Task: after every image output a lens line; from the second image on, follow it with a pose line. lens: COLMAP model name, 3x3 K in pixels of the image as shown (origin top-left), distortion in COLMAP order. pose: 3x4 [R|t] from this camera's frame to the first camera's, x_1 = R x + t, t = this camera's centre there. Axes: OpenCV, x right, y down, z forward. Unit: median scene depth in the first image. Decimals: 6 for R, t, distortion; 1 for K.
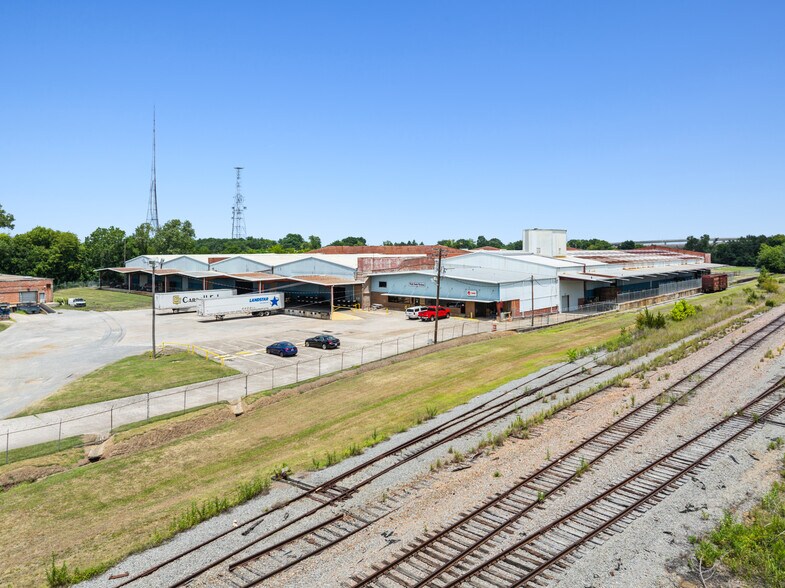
lens RADIAL K [[565.7, 0, 393.7], [0, 565.7, 251.6], [0, 0, 1]] dist [-0.025227, -0.003815]
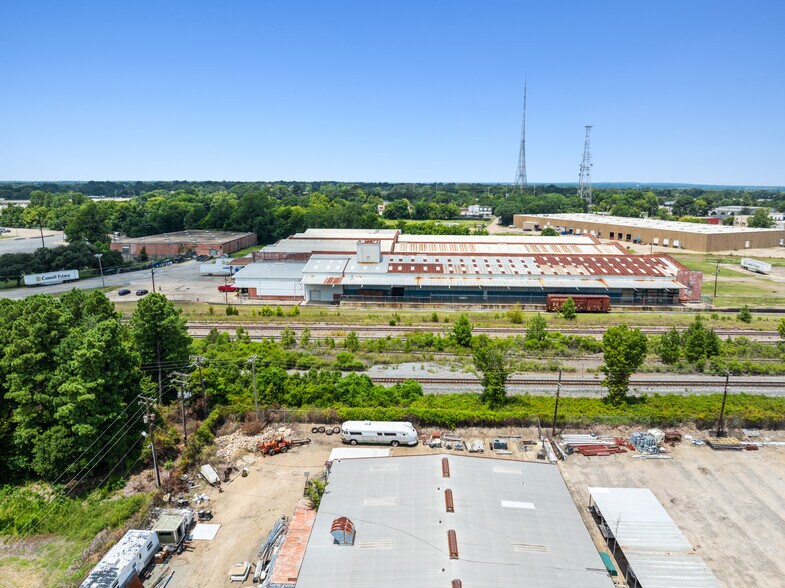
lens RADIAL K [[550.3, 0, 396.5], [0, 550.3, 293.1], [0, 0, 1]] dist [-0.036613, -0.003356]
pose [[0.639654, 0.163657, -0.751038, 1.686254], [-0.013780, 0.979356, 0.201673, -0.237880], [0.768539, -0.118651, 0.628704, 0.238781]]
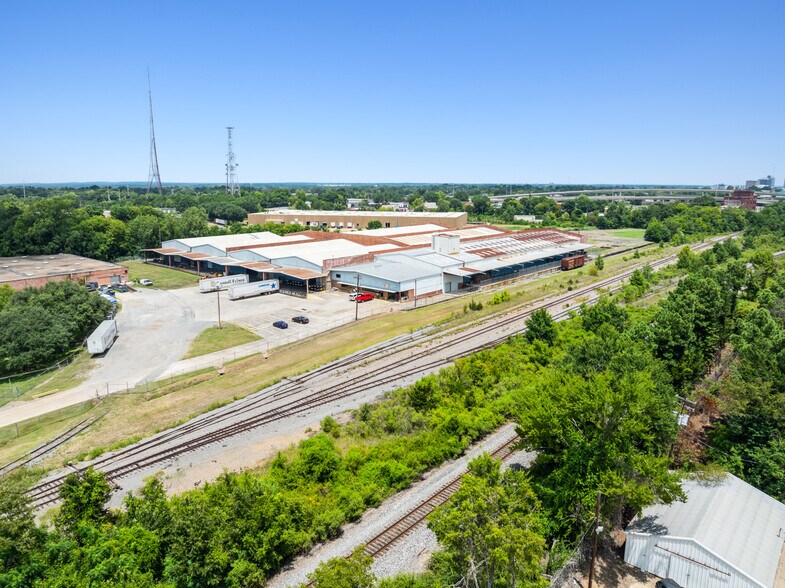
lens RADIAL K [[550.3, 0, 396.5], [0, 550.3, 293.1], [0, 0, 1]] dist [-0.036613, -0.003356]
pose [[0.999587, 0.001806, 0.028663, 0.112209], [-0.007321, 0.981069, 0.193518, -0.220162], [-0.027771, -0.193648, 0.980678, -0.638103]]
